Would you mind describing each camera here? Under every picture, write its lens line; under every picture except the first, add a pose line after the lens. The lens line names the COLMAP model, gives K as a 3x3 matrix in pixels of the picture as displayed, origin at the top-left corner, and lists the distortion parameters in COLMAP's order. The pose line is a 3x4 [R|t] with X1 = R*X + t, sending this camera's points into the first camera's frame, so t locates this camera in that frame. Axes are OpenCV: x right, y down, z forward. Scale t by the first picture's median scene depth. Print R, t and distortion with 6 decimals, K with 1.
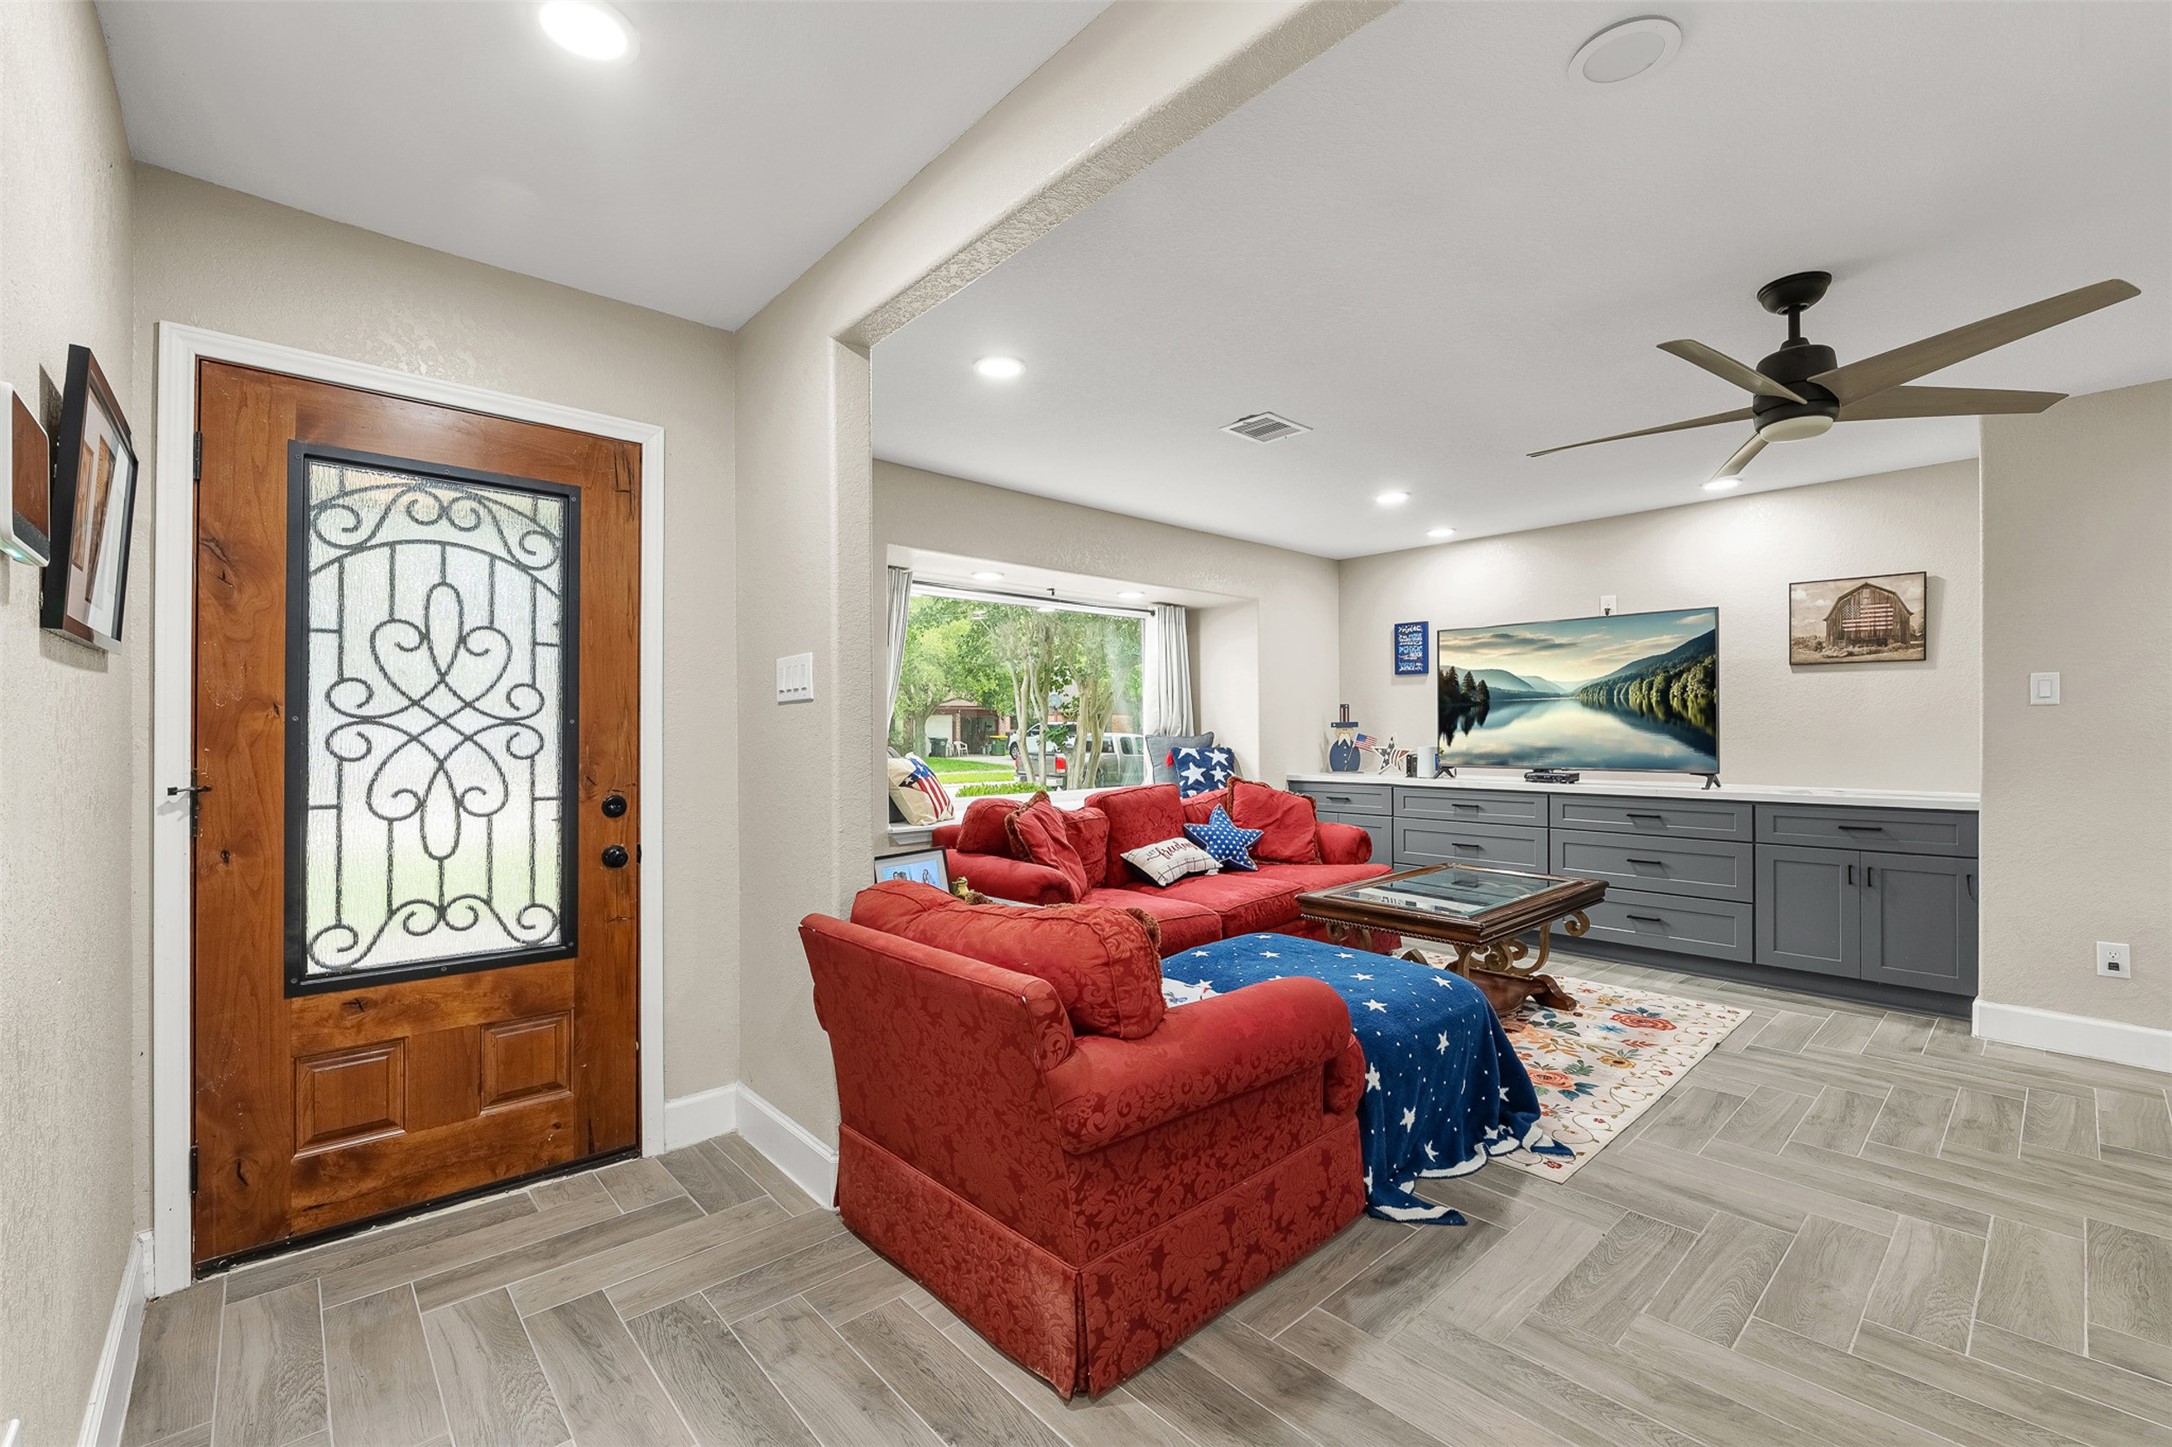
lens RADIAL K [[910.8, 0, 1086.0], [0, 910.8, 723.5], [0, 0, 1]] dist [-0.010999, 0.000223]
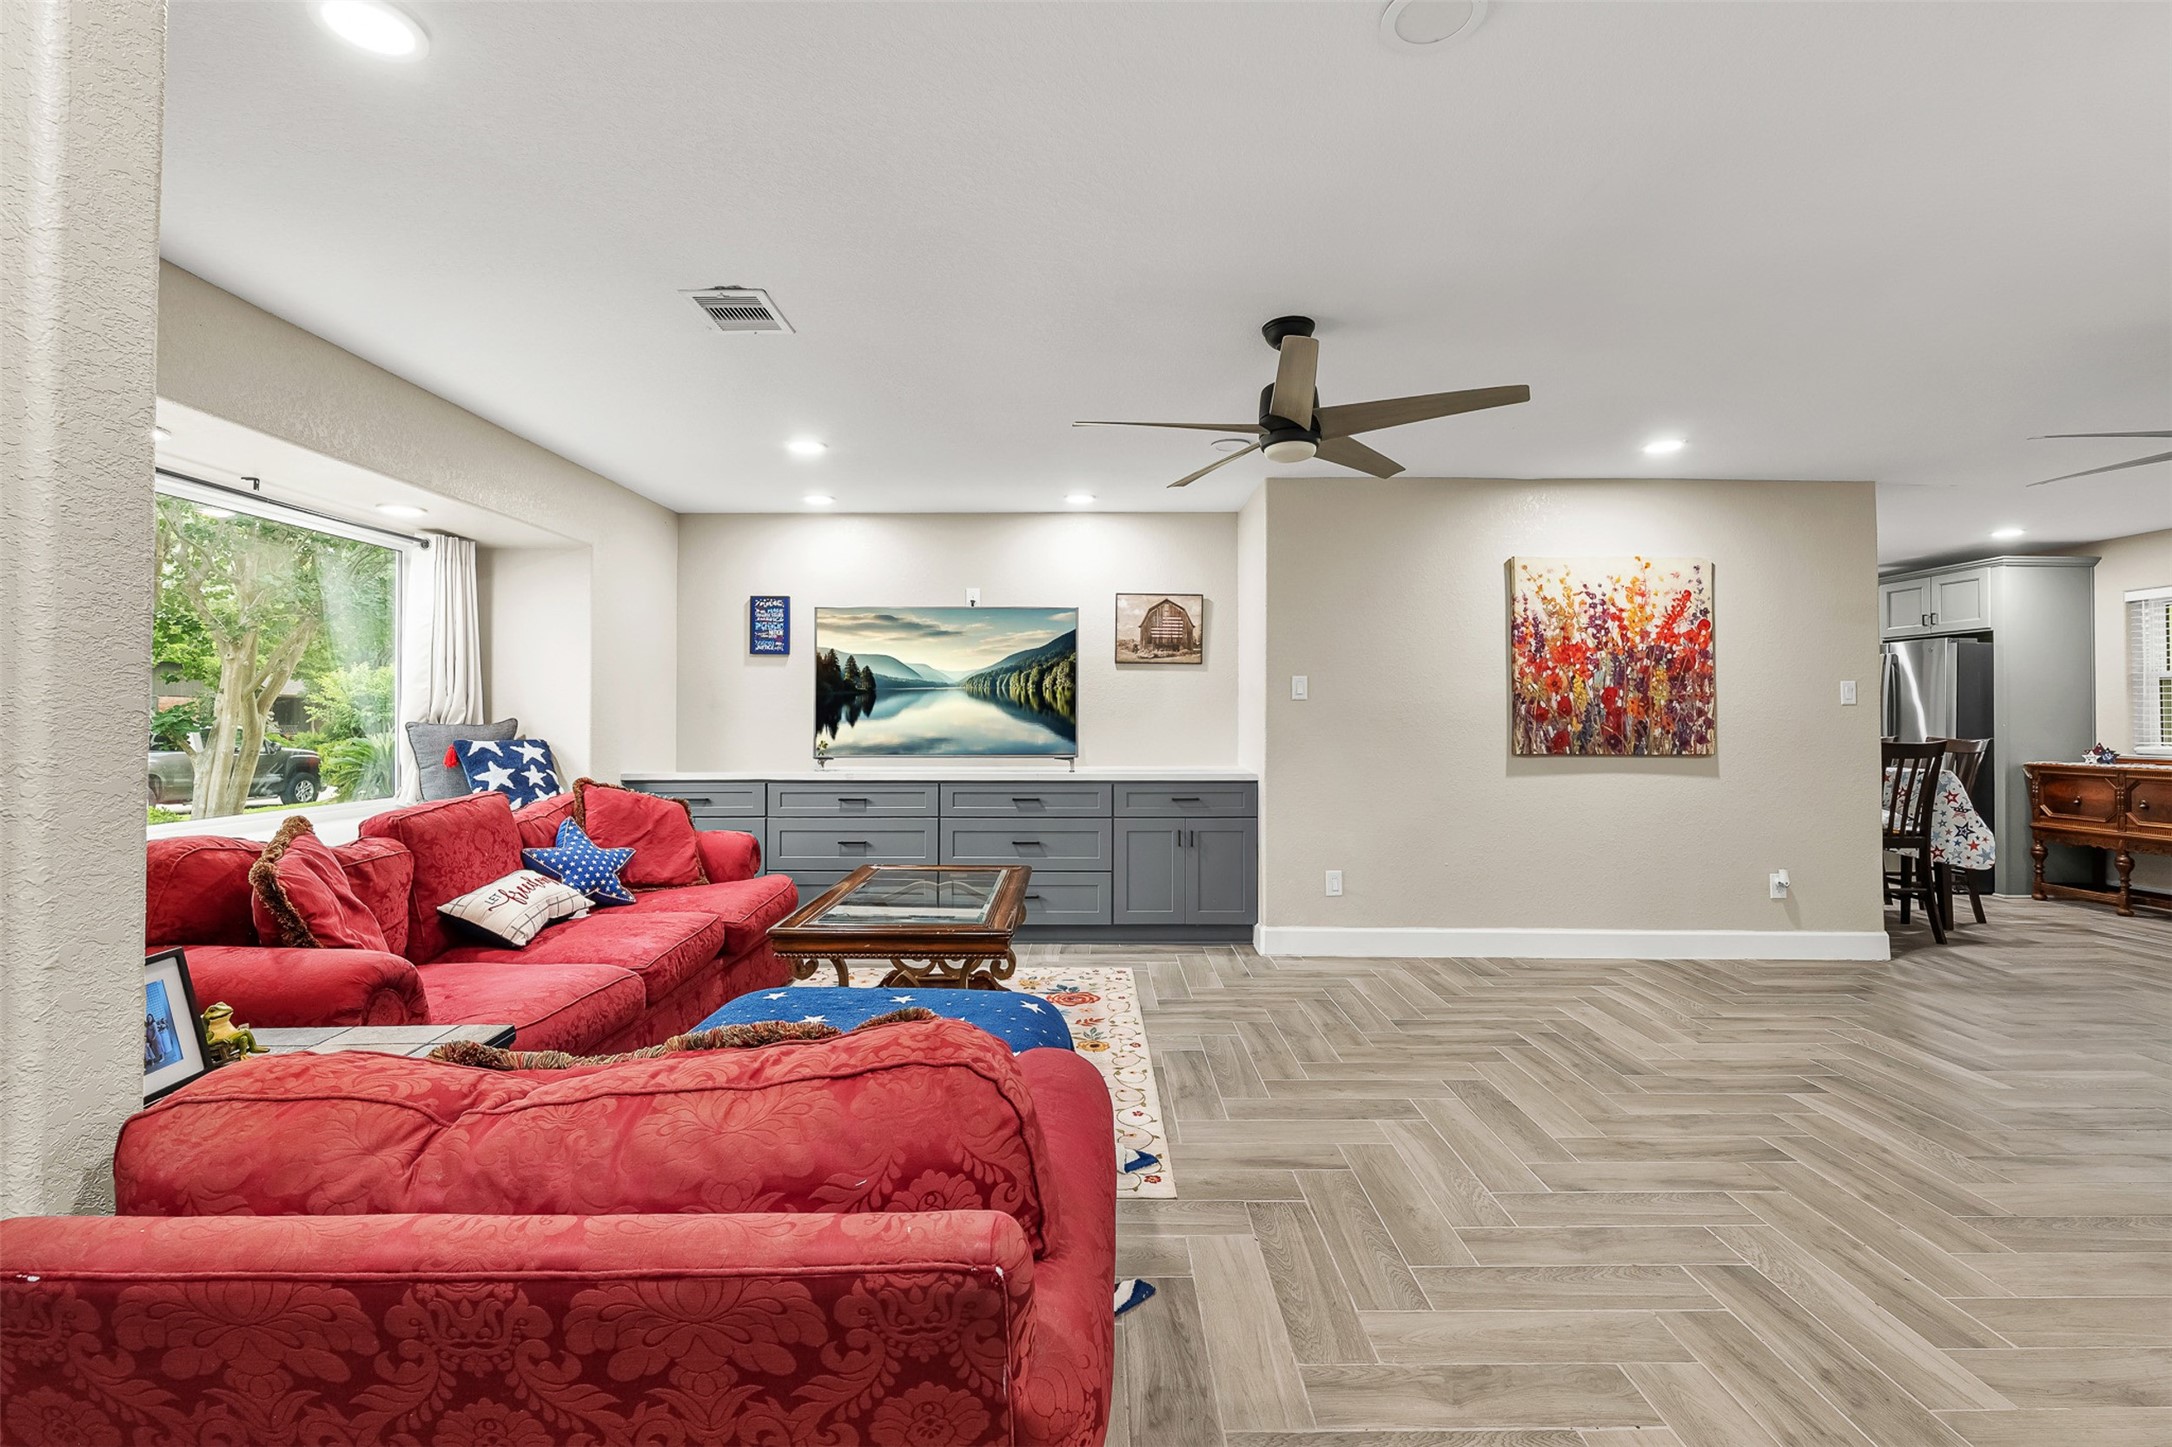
lens RADIAL K [[929.6, 0, 1090.3], [0, 929.6, 701.9], [0, 0, 1]] dist [-0.008975, 0.000171]
pose [[0.674785, 0.018203, 0.737790, -0.141418], [-0.008391, 0.999820, -0.016993, 0.006852], [-0.737967, 0.005276, 0.674816, 0.232914]]
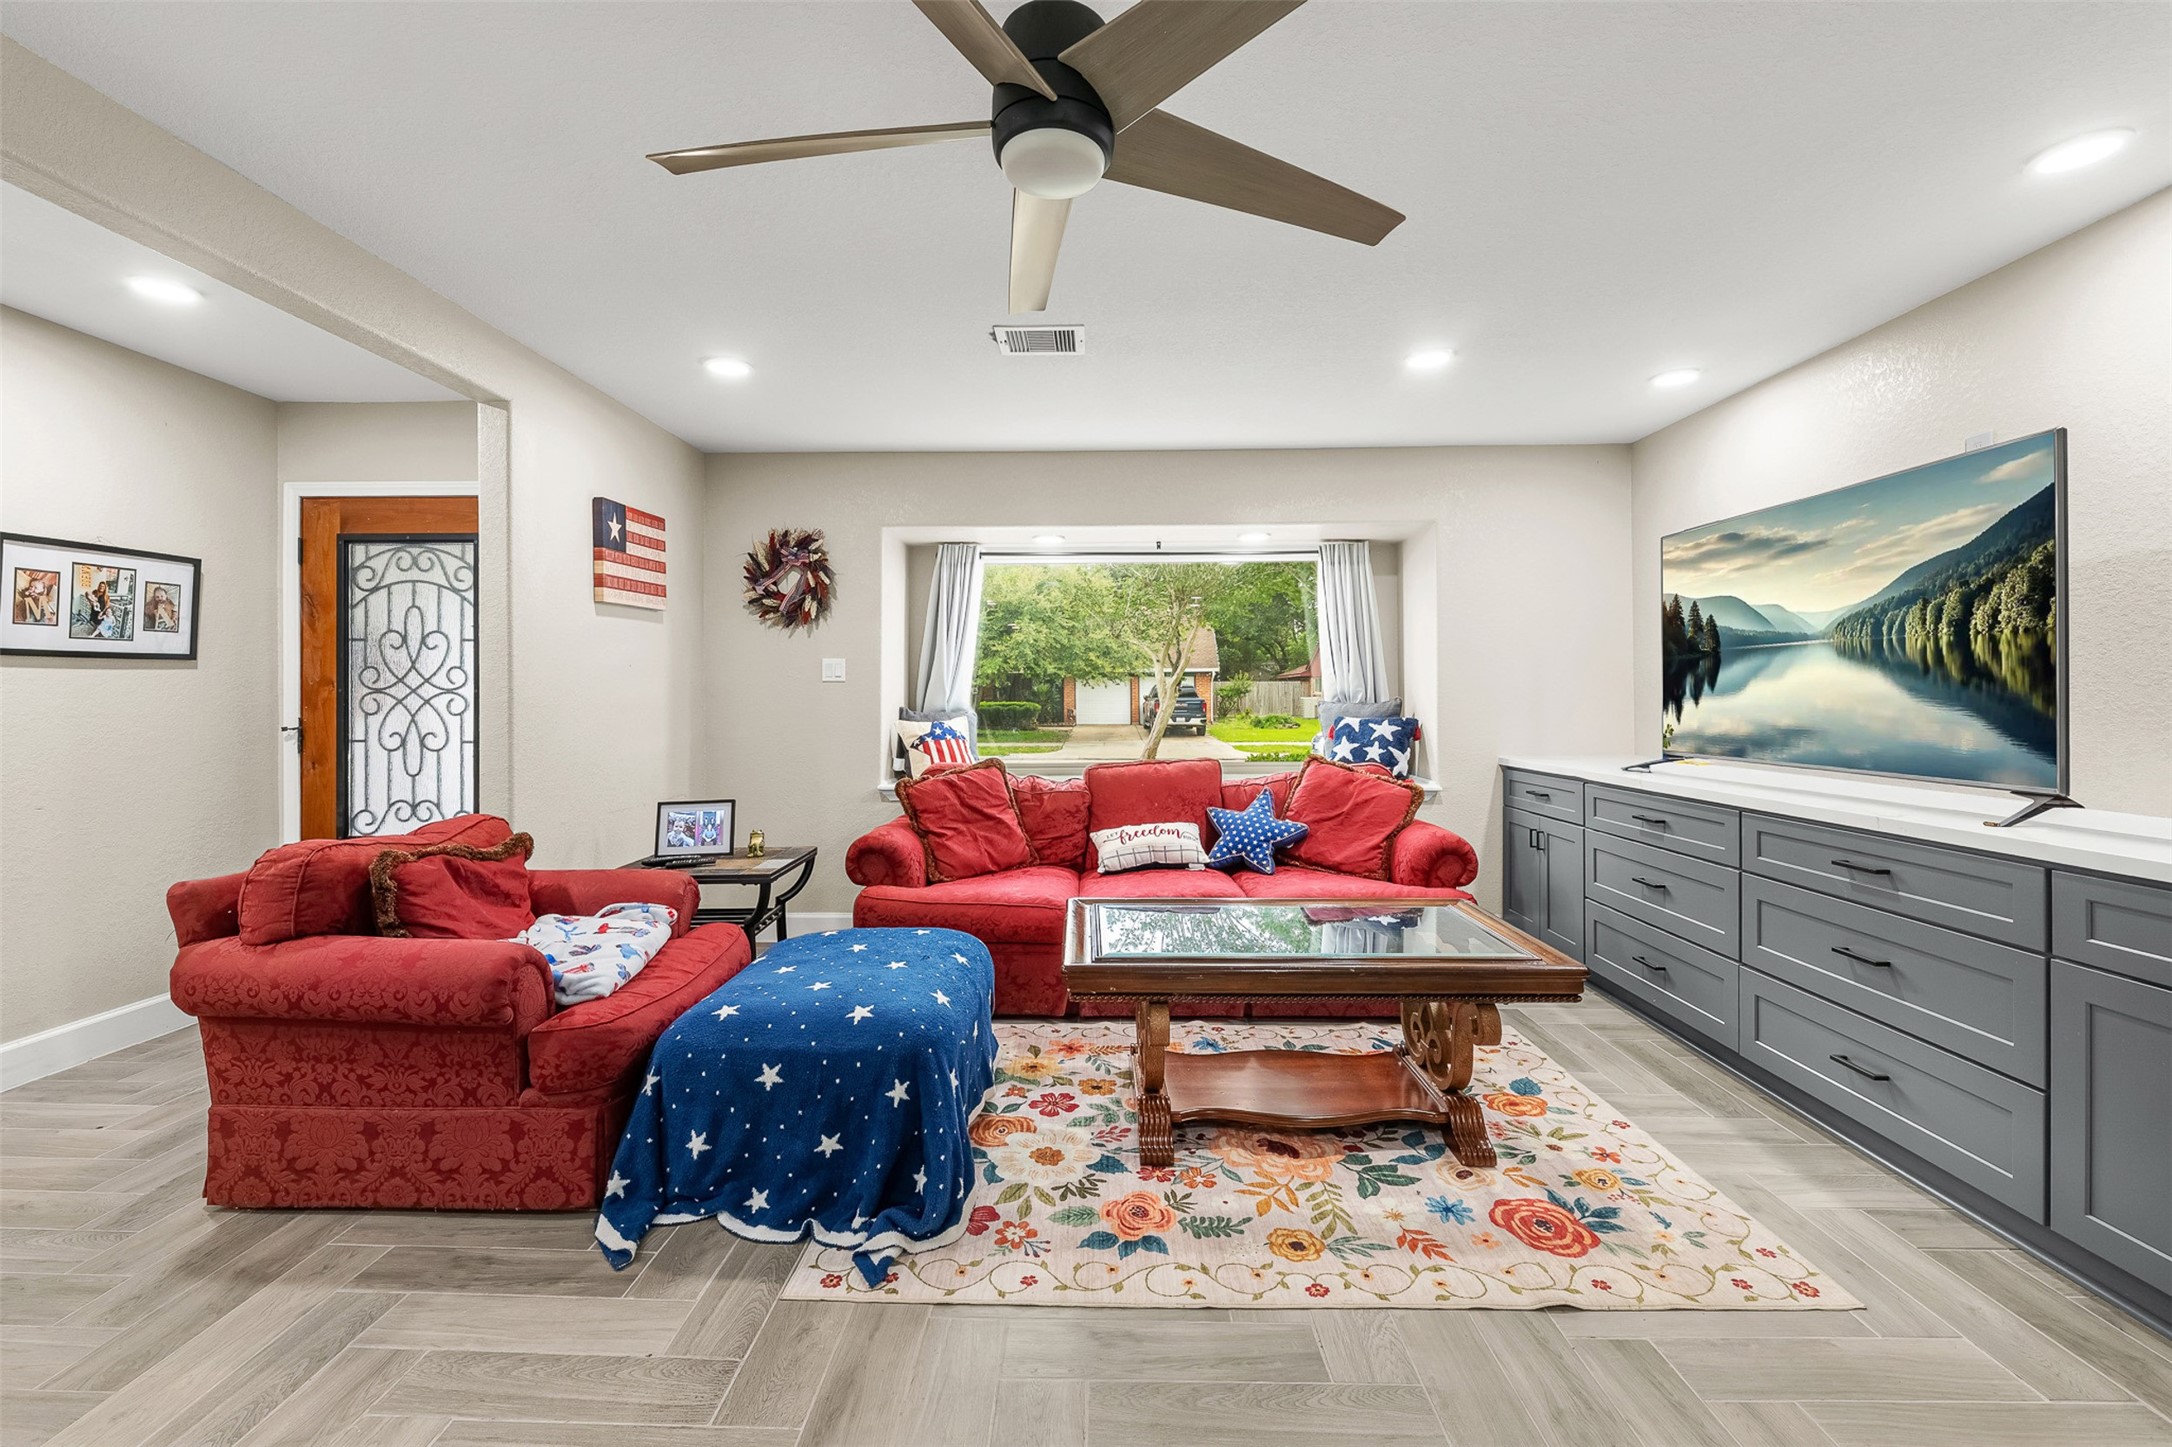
lens RADIAL K [[918.4, 0, 1077.2], [0, 918.4, 686.2], [0, 0, 1]] dist [-0.011728, 0.000082]
pose [[0.724270, -0.001198, -0.689516, 0.693751], [0.005187, 0.999980, 0.003711, -0.006318], [0.689497, -0.006265, 0.724261, 0.345635]]
